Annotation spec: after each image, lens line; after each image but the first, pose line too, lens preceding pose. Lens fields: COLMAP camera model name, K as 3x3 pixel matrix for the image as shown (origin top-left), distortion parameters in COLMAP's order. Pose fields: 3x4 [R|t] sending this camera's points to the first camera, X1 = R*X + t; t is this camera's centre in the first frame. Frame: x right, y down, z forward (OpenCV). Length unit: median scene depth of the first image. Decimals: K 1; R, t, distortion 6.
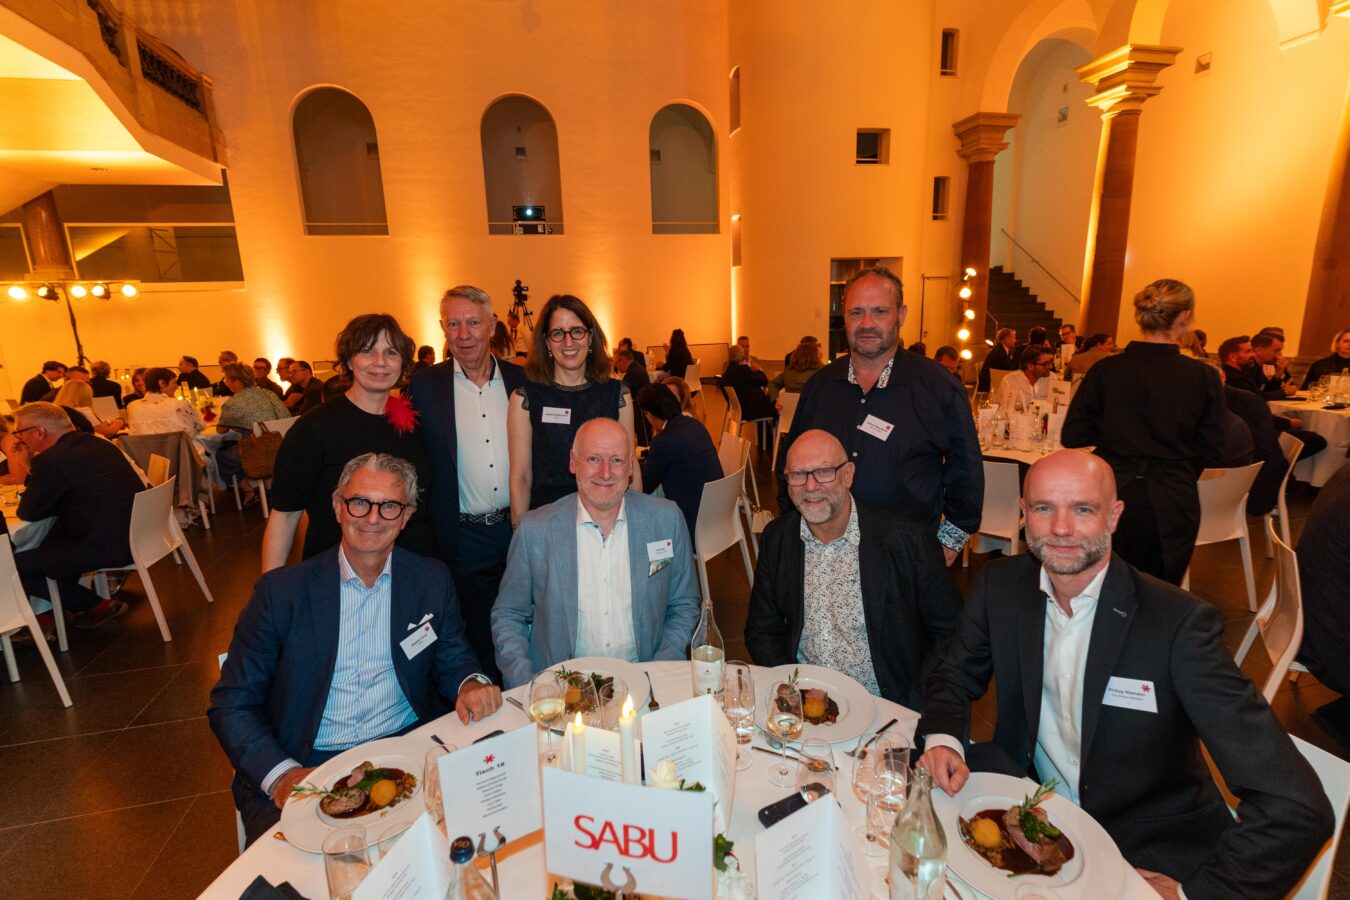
lens RADIAL K [[636.4, 0, 681.2], [0, 636.4, 446.7], [0, 0, 1]] dist [-0.004331, -0.001131]
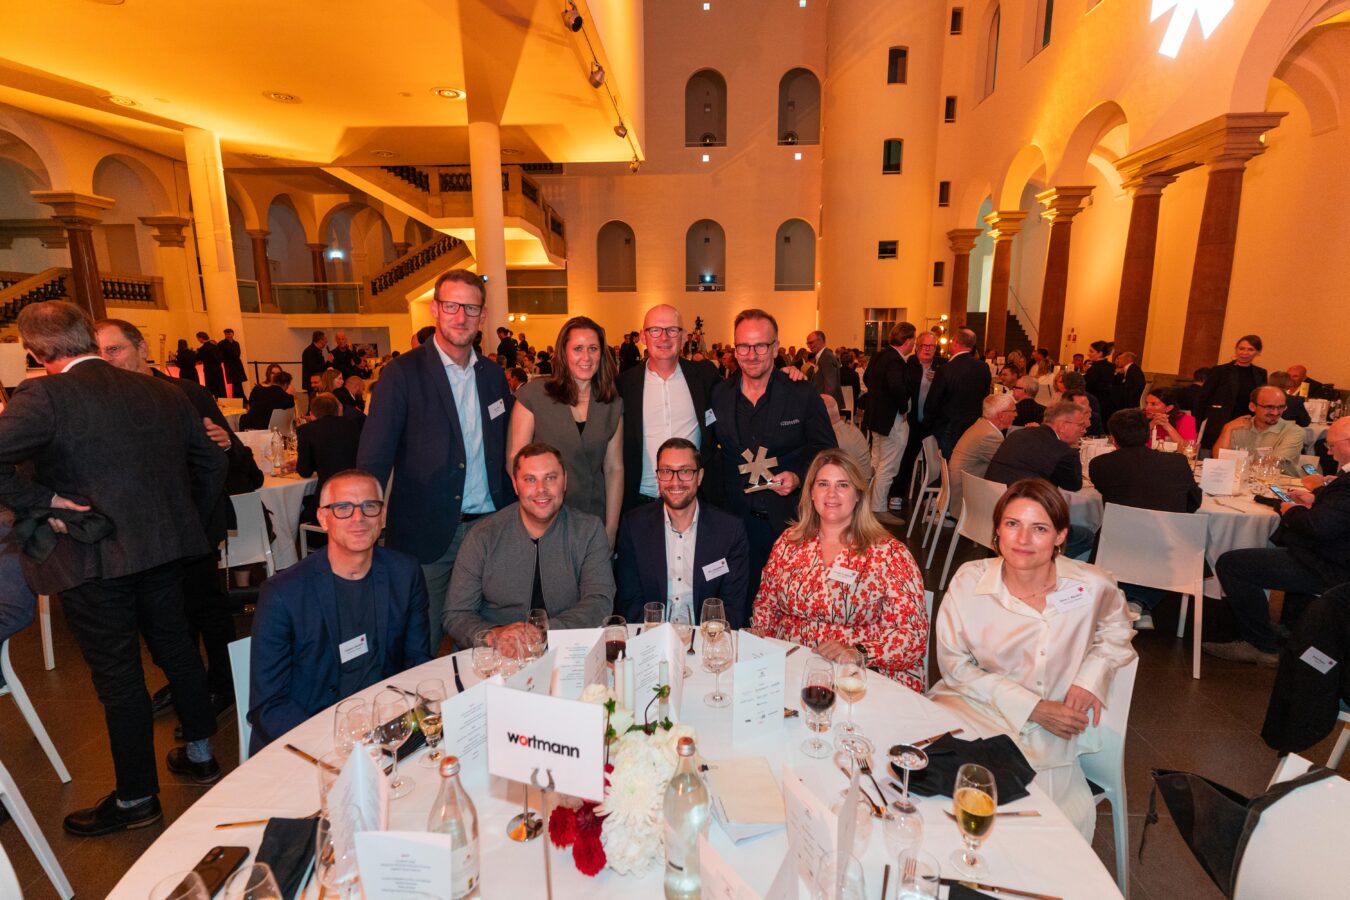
lens RADIAL K [[636.4, 0, 677.8], [0, 636.4, 446.9], [0, 0, 1]] dist [-0.004331, -0.001131]
pose [[0.961402, 0.072888, -0.265318, 0.221863], [-0.080292, 0.996624, -0.017153, 0.169683], [0.263172, 0.037794, 0.964008, -0.857711]]
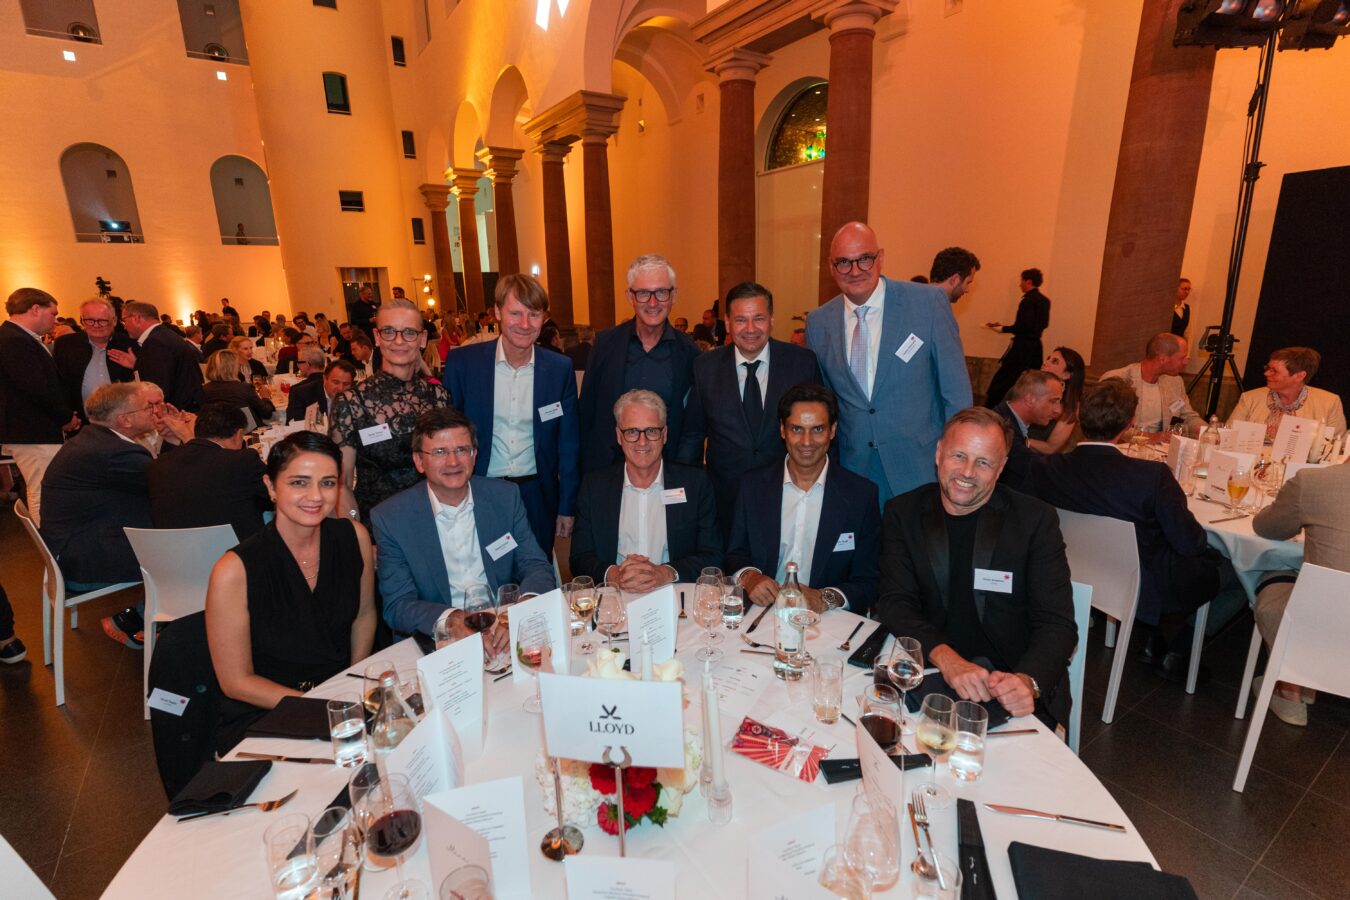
lens RADIAL K [[636.4, 0, 679.5], [0, 636.4, 453.6], [0, 0, 1]] dist [-0.004331, -0.001131]
pose [[0.930542, -0.078841, 0.357598, 0.411692], [0.066687, 0.996703, 0.046214, 0.156873], [-0.360063, -0.019157, 0.932731, -0.811508]]
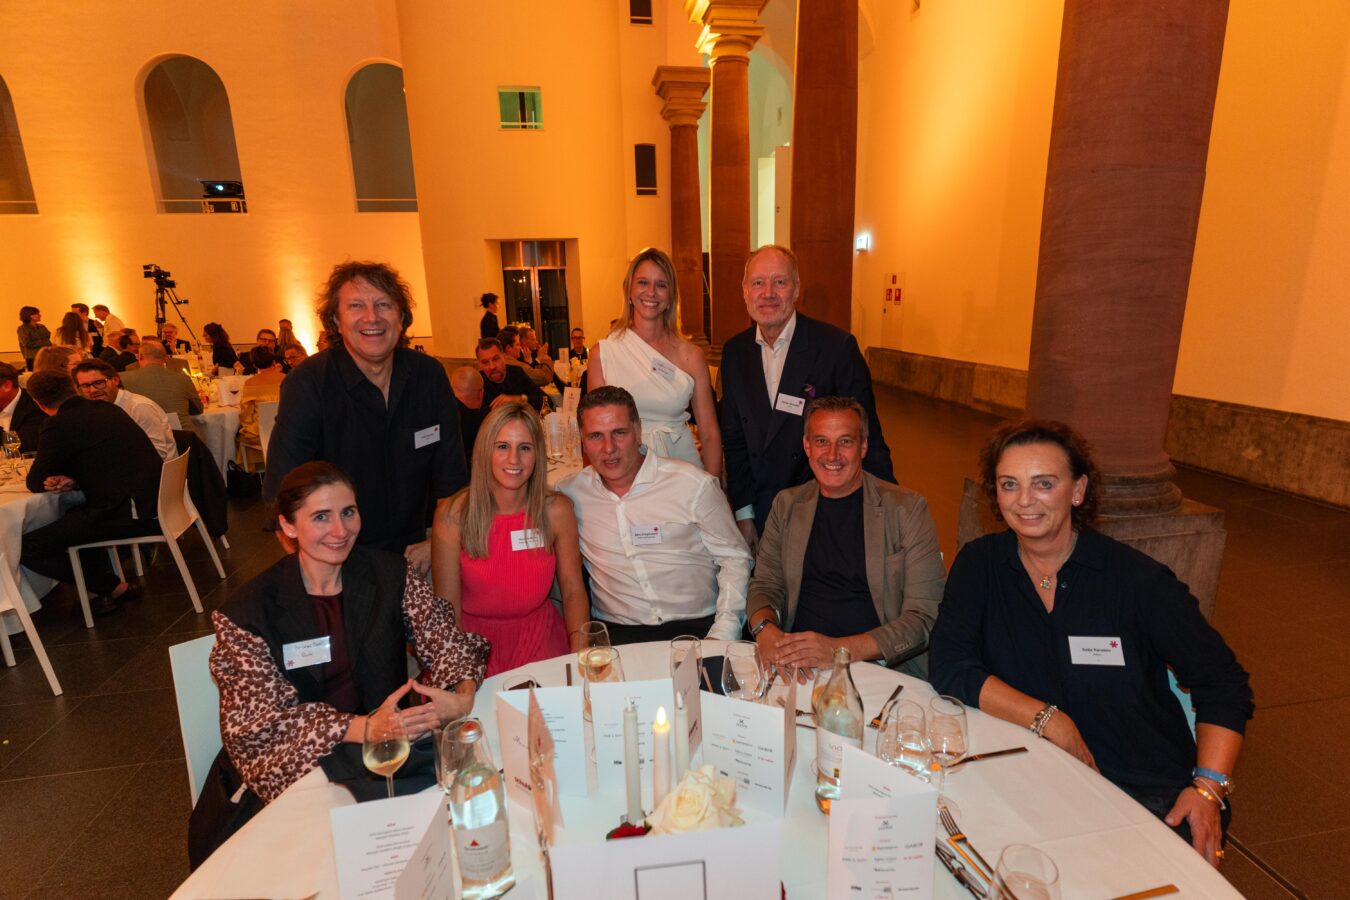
lens RADIAL K [[656.6, 0, 670.5], [0, 656.6, 443.0], [0, 0, 1]] dist [-0.000326, 0.001053]
pose [[0.998048, 0.018411, -0.059676, 0.511801], [-0.017102, 0.999604, 0.022359, -0.043410], [0.060064, -0.021295, 0.997967, 0.112535]]
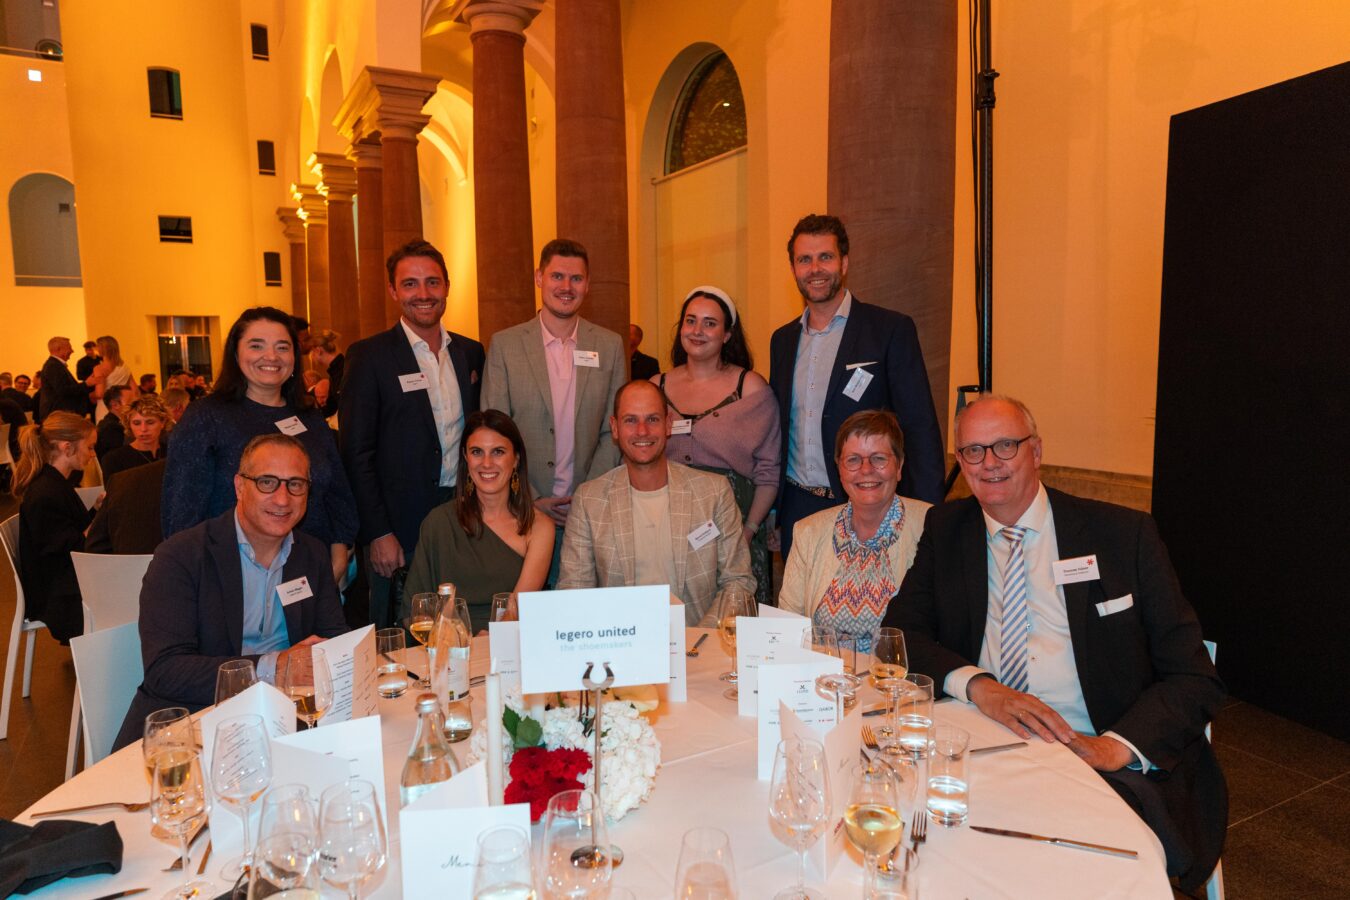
lens RADIAL K [[885.9, 0, 678.0], [0, 885.9, 450.6], [0, 0, 1]] dist [-0.011882, 0.004764]
pose [[0.958274, -0.010276, 0.285666, 0.677920], [0.041628, 0.993716, -0.103899, 0.162683], [-0.282803, 0.111455, 0.952680, -0.799138]]
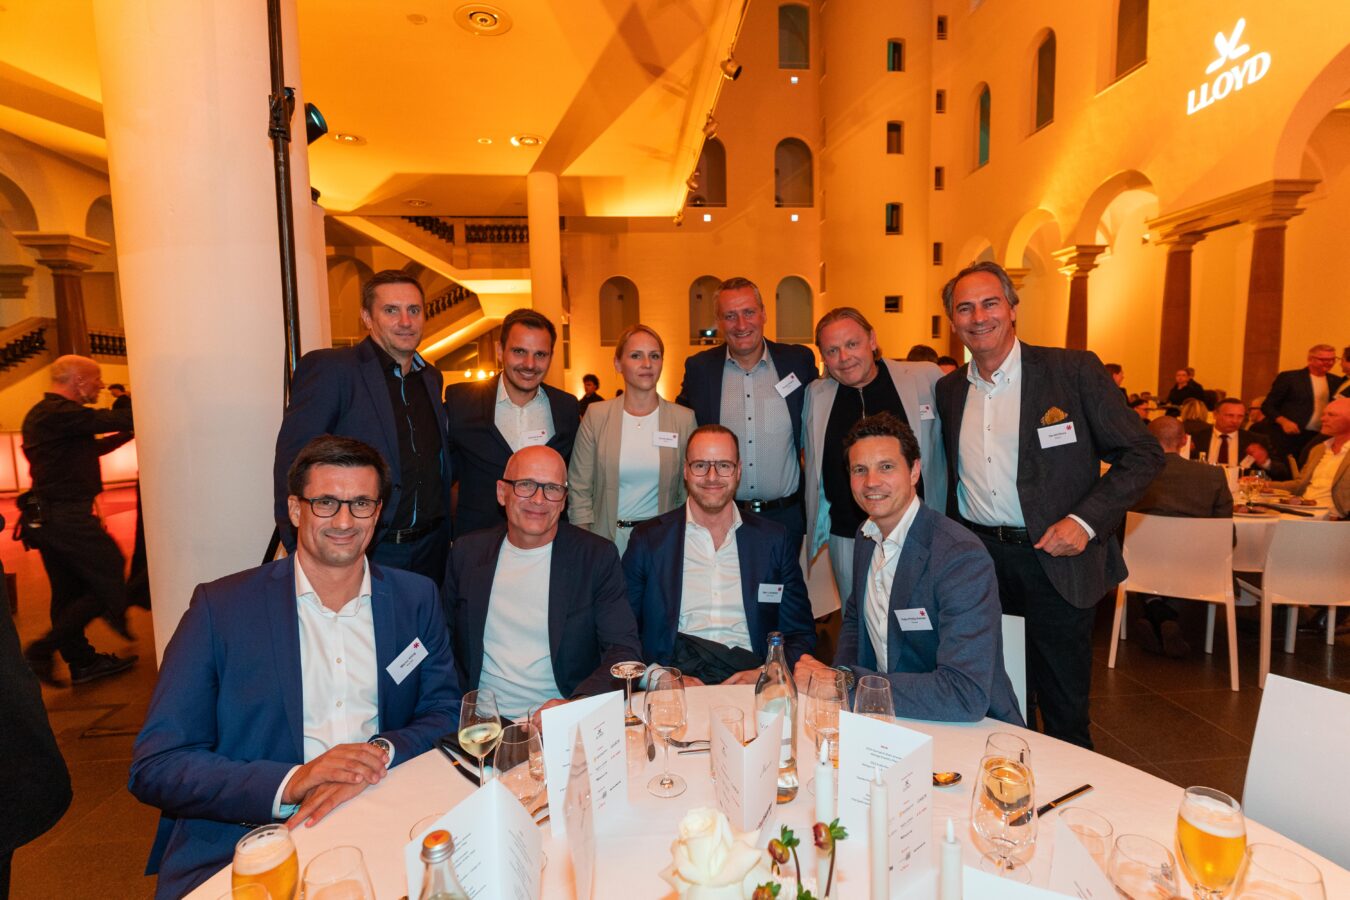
lens RADIAL K [[636.4, 0, 682.1], [0, 636.4, 445.6], [0, 0, 1]] dist [-0.004331, -0.001131]
pose [[0.989965, 0.021321, -0.139692, -0.057301], [-0.038131, 0.992187, -0.118786, 0.200134], [0.136068, 0.122921, 0.983044, -0.882813]]
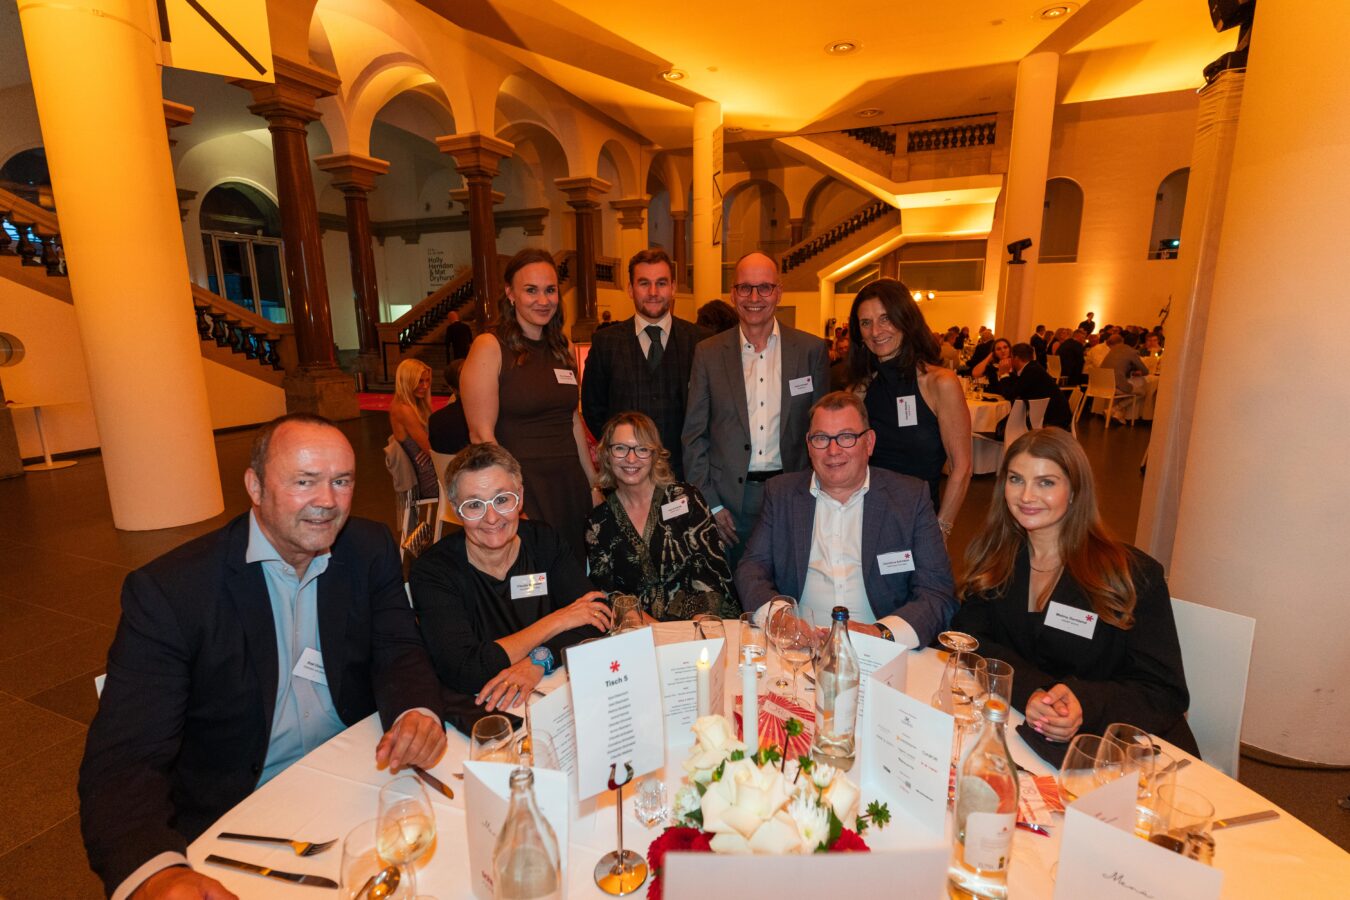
lens RADIAL K [[636.4, 0, 674.9], [0, 636.4, 447.8], [0, 0, 1]] dist [-0.004331, -0.001131]
pose [[0.801656, 0.141781, -0.580728, -0.279868], [-0.140480, 0.988942, 0.047521, 0.213700], [0.581044, 0.043485, 0.812709, -0.937799]]
